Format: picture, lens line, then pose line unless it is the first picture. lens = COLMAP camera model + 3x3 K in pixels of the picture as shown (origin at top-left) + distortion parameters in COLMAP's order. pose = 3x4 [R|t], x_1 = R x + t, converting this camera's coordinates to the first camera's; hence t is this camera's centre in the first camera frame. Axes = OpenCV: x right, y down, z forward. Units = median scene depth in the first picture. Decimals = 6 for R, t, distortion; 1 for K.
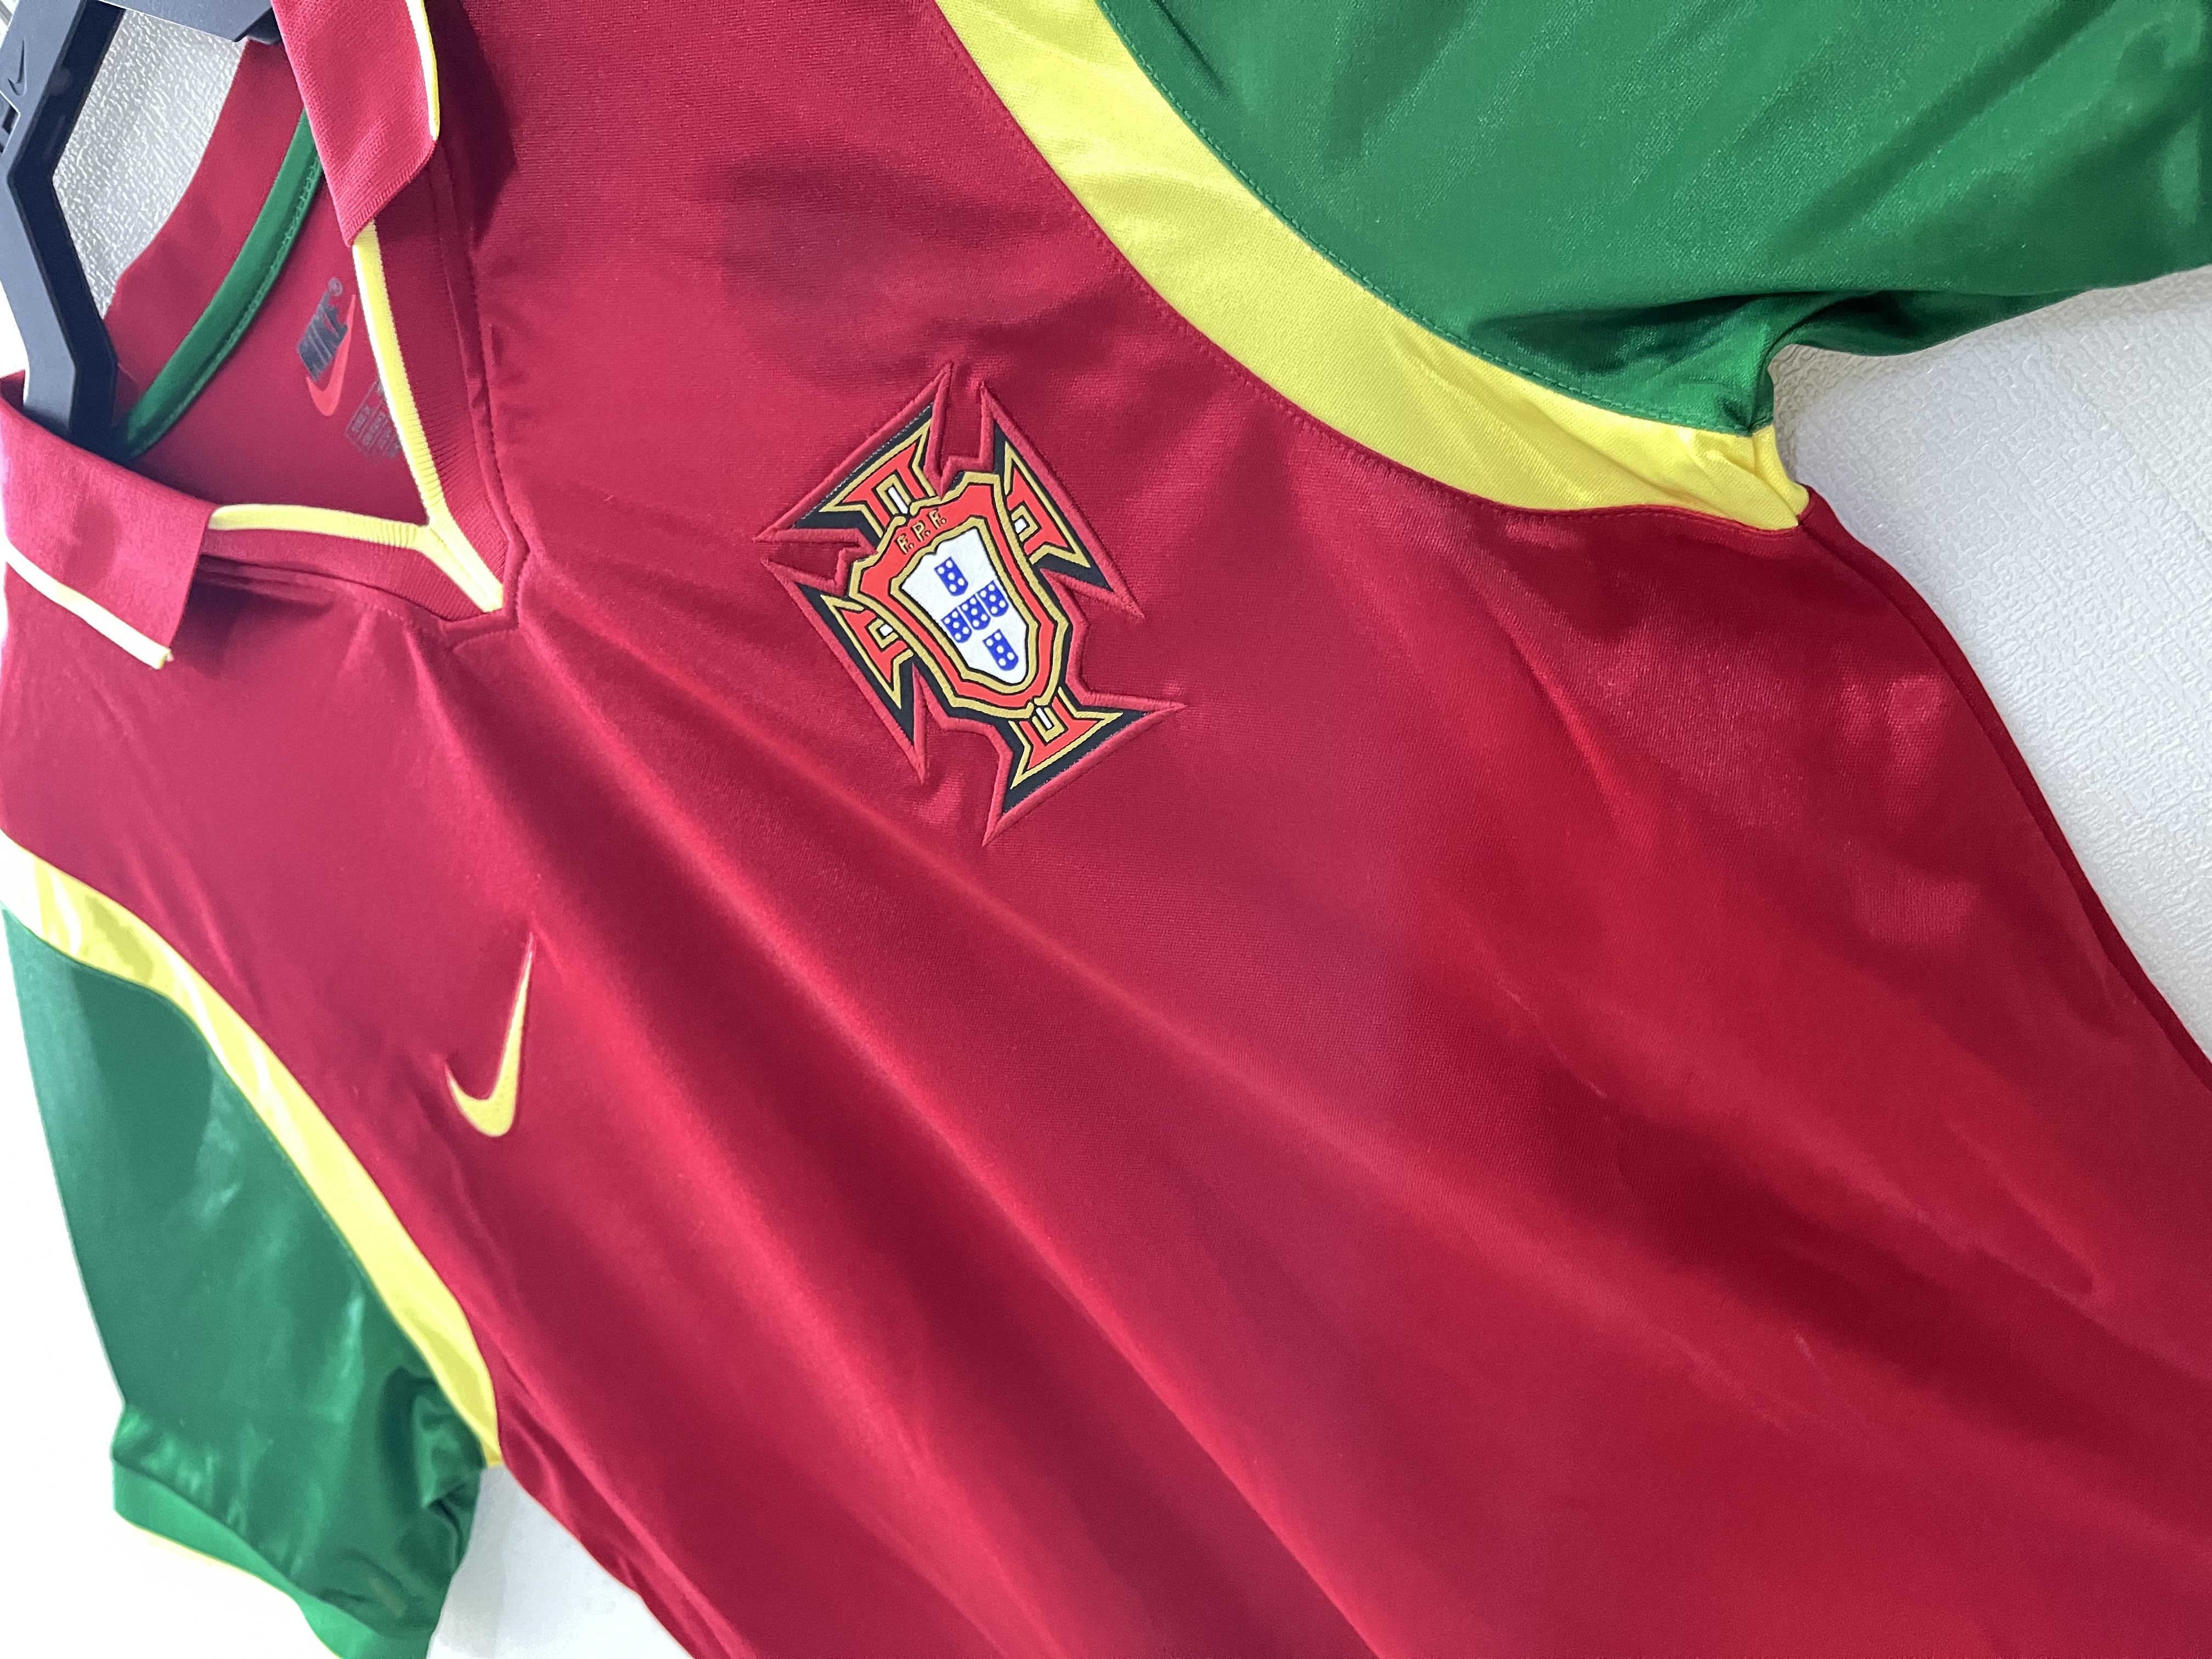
lens RADIAL K [[1714.1, 0, 1093.7], [0, 1714.1, 846.4], [0, 0, 1]] dist [0.079344, -0.141503]
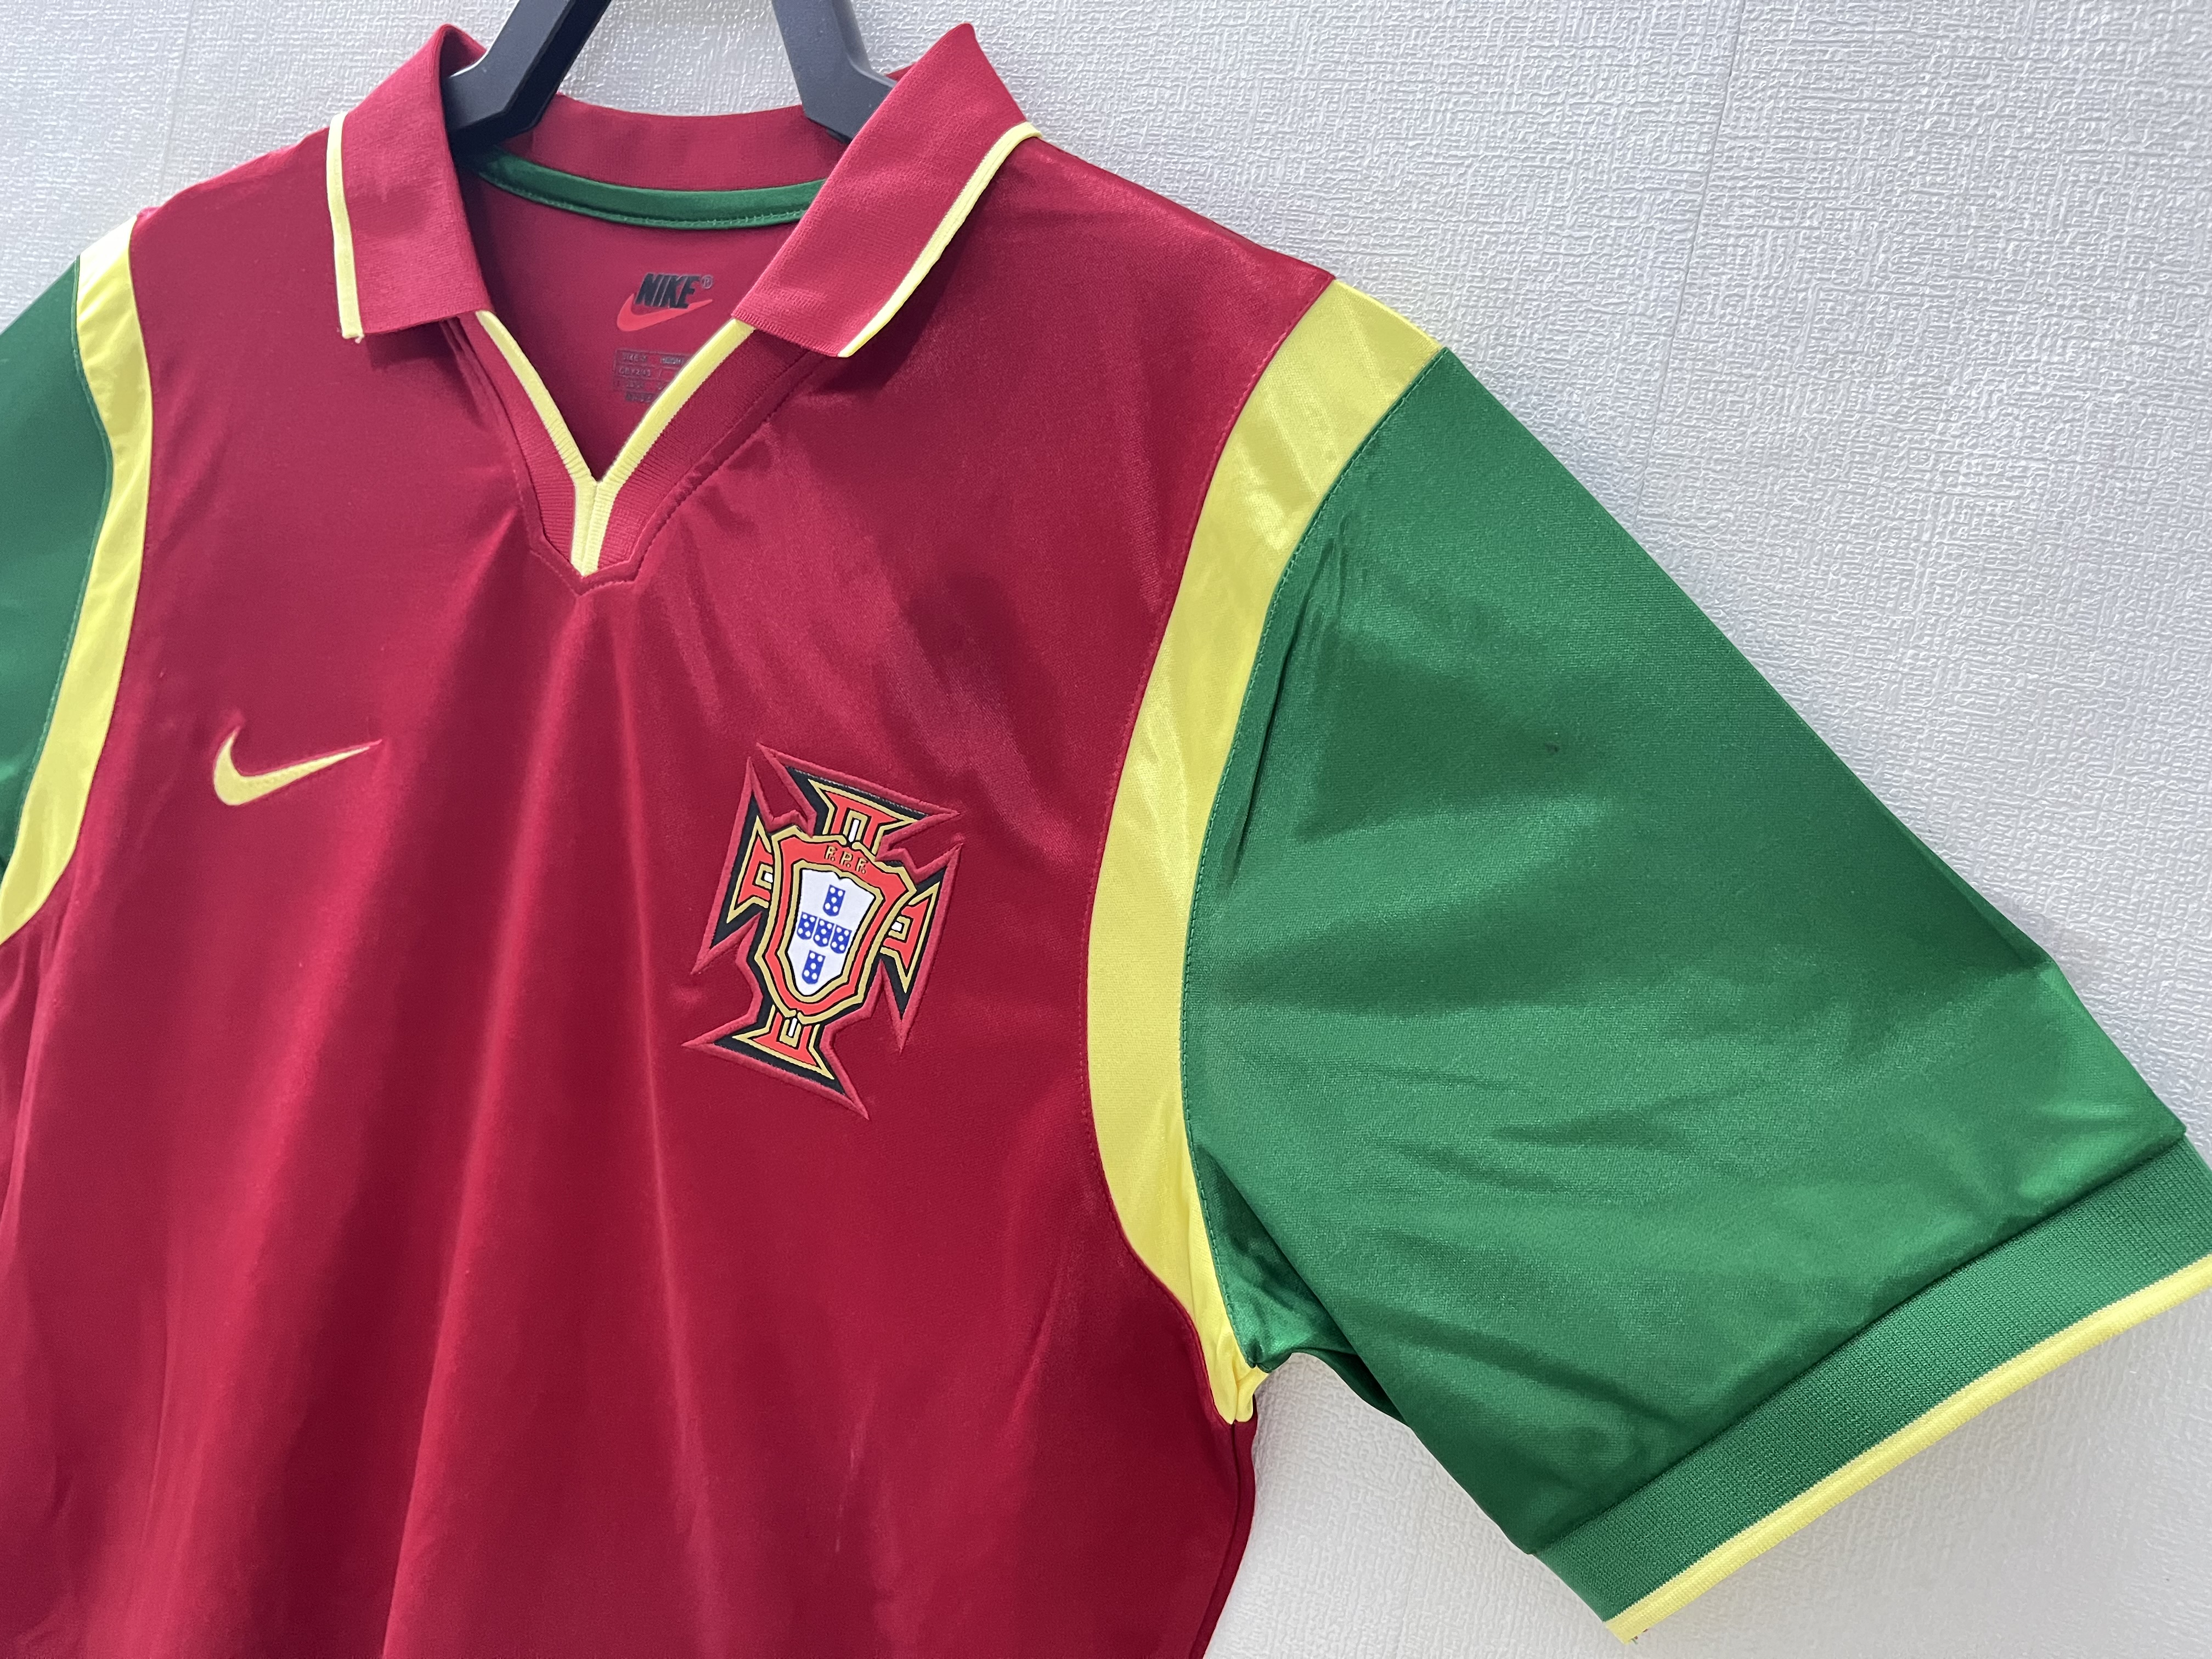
lens RADIAL K [[1712.6, 0, 1085.6], [0, 1712.6, 820.5], [0, 0, 1]] dist [0.041750, -0.074100]
pose [[0.619046, 0.772193, 0.143178, -0.191910], [-0.774037, 0.630739, -0.055094, -0.265639], [-0.132851, -0.076719, 0.988162, -0.249922]]
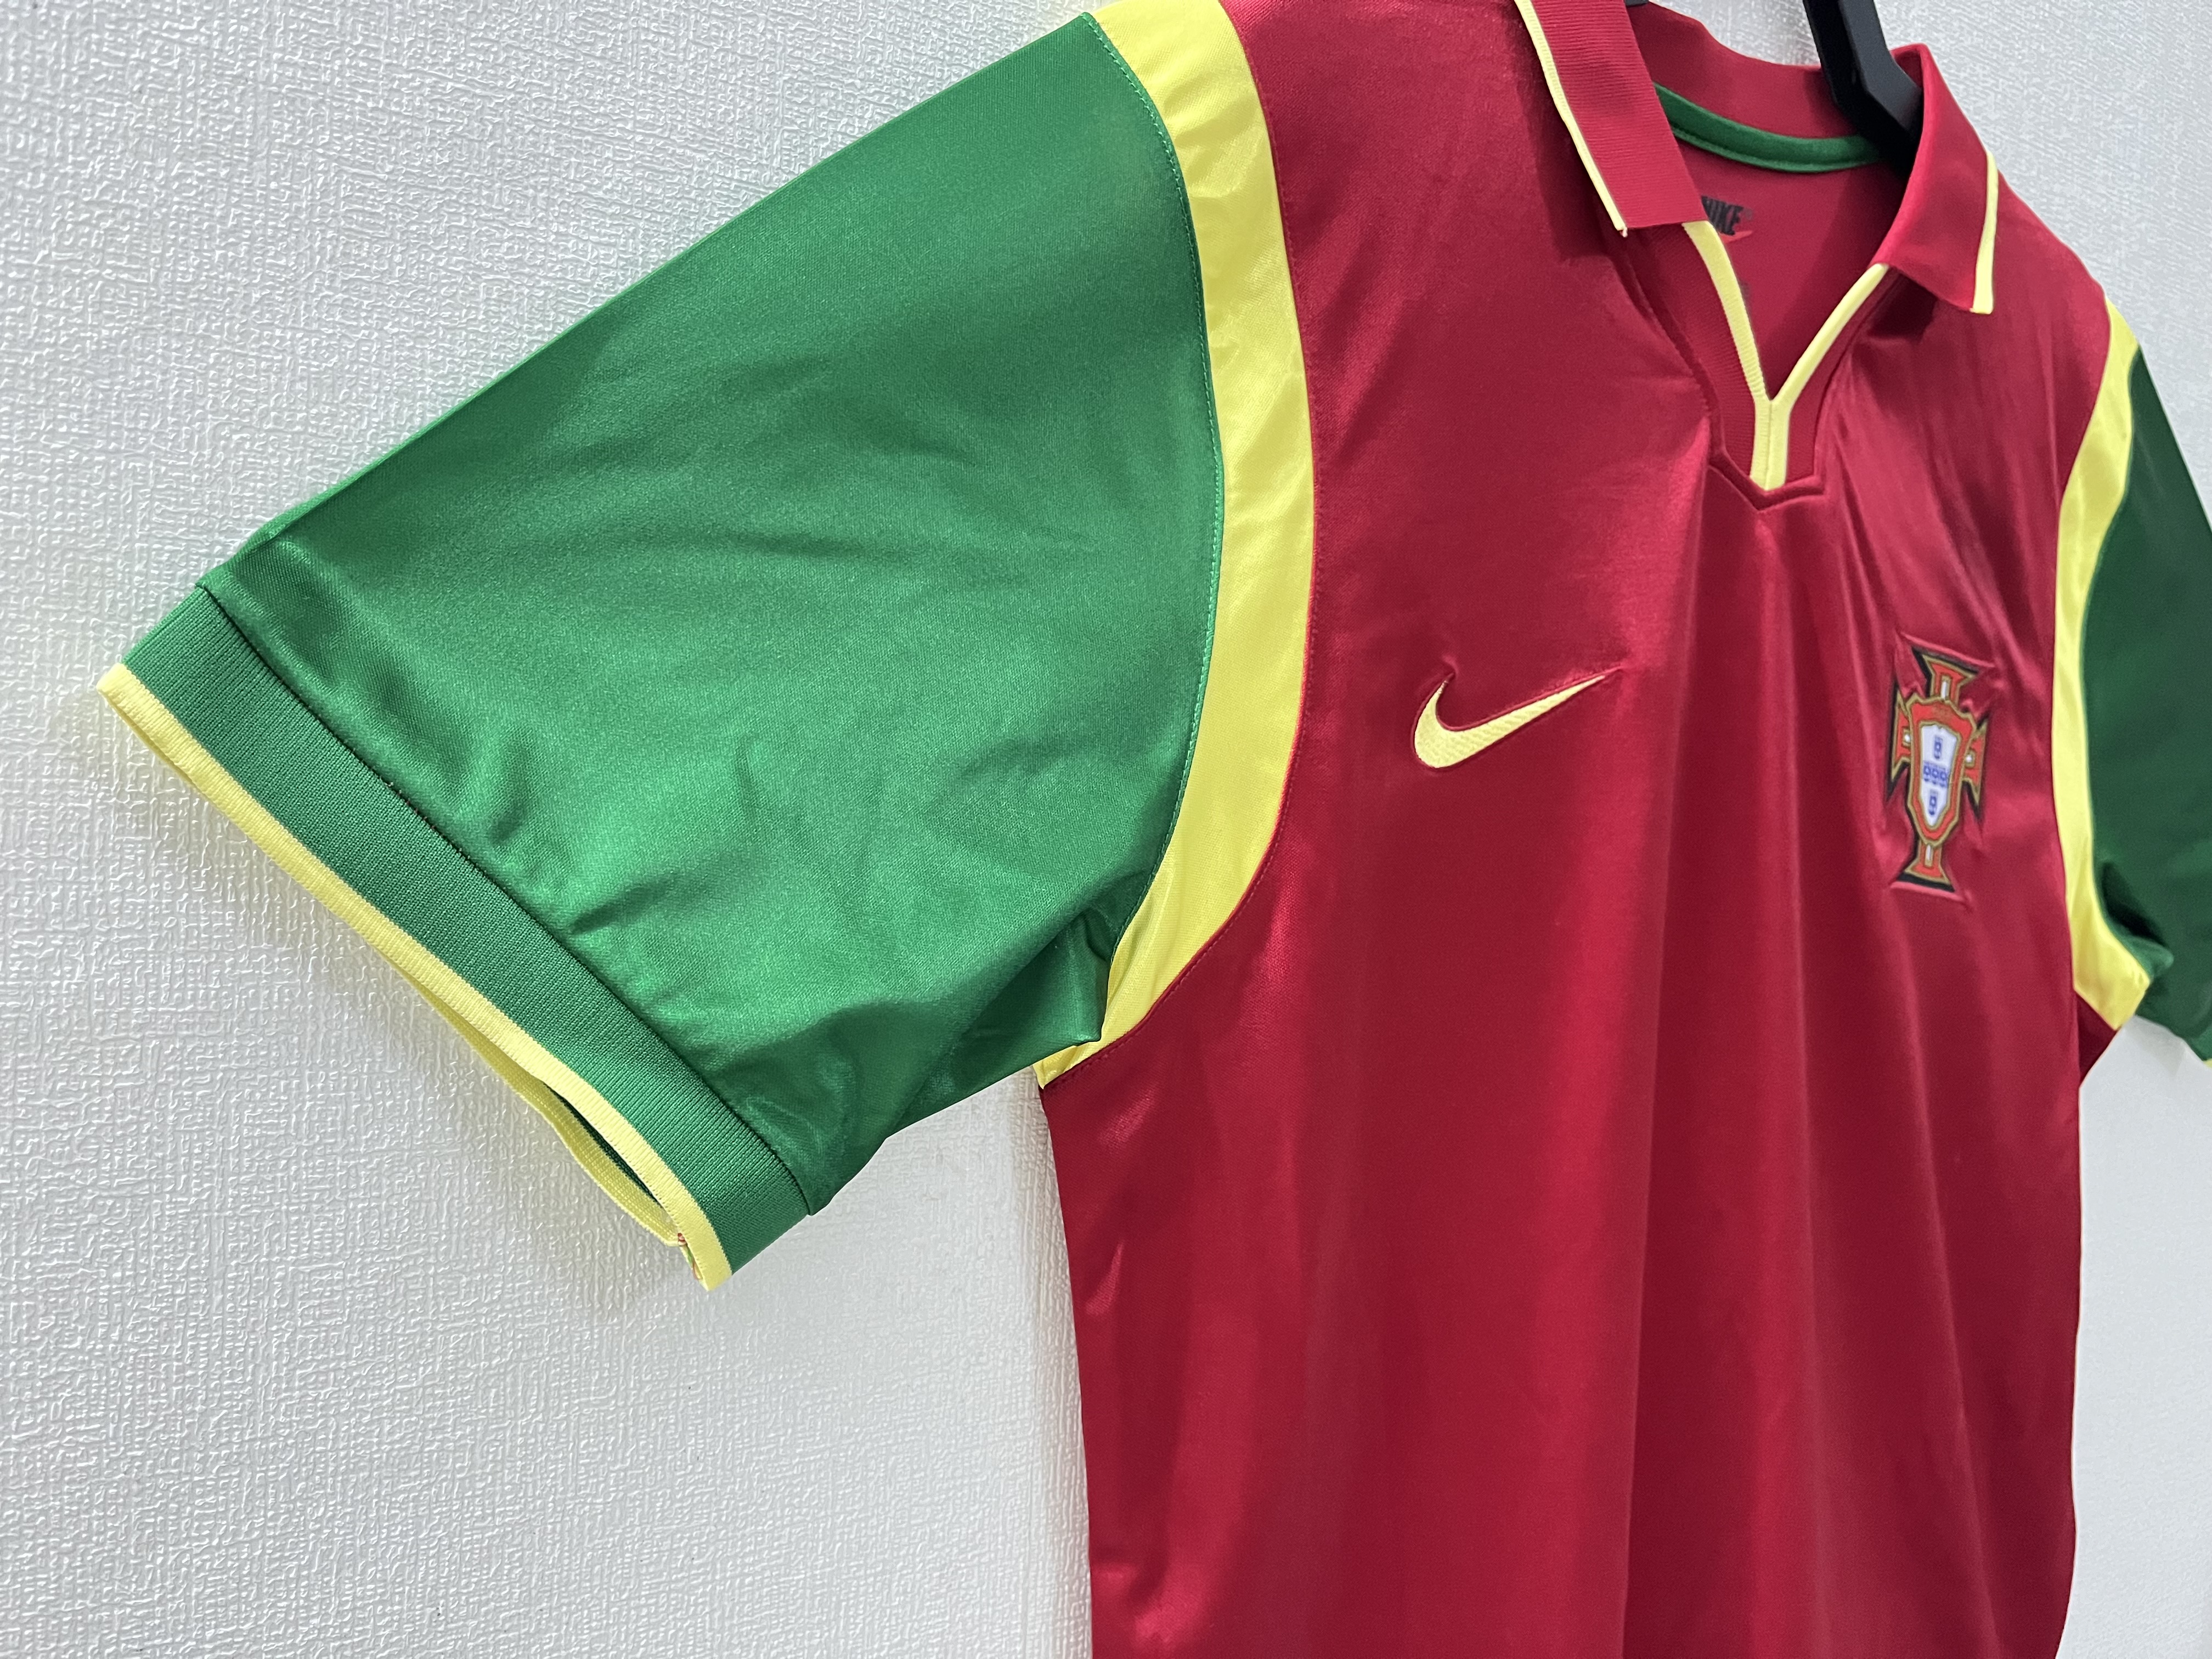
lens RADIAL K [[1741.7, 0, 1111.0], [0, 1741.7, 827.1], [0, 0, 1]] dist [0.053366, -0.107772]
pose [[0.299556, 0.650429, 0.698003, -1.384915], [-0.315401, 0.757978, -0.570957, 1.056958], [-0.900438, -0.049117, 0.432203, 0.980782]]
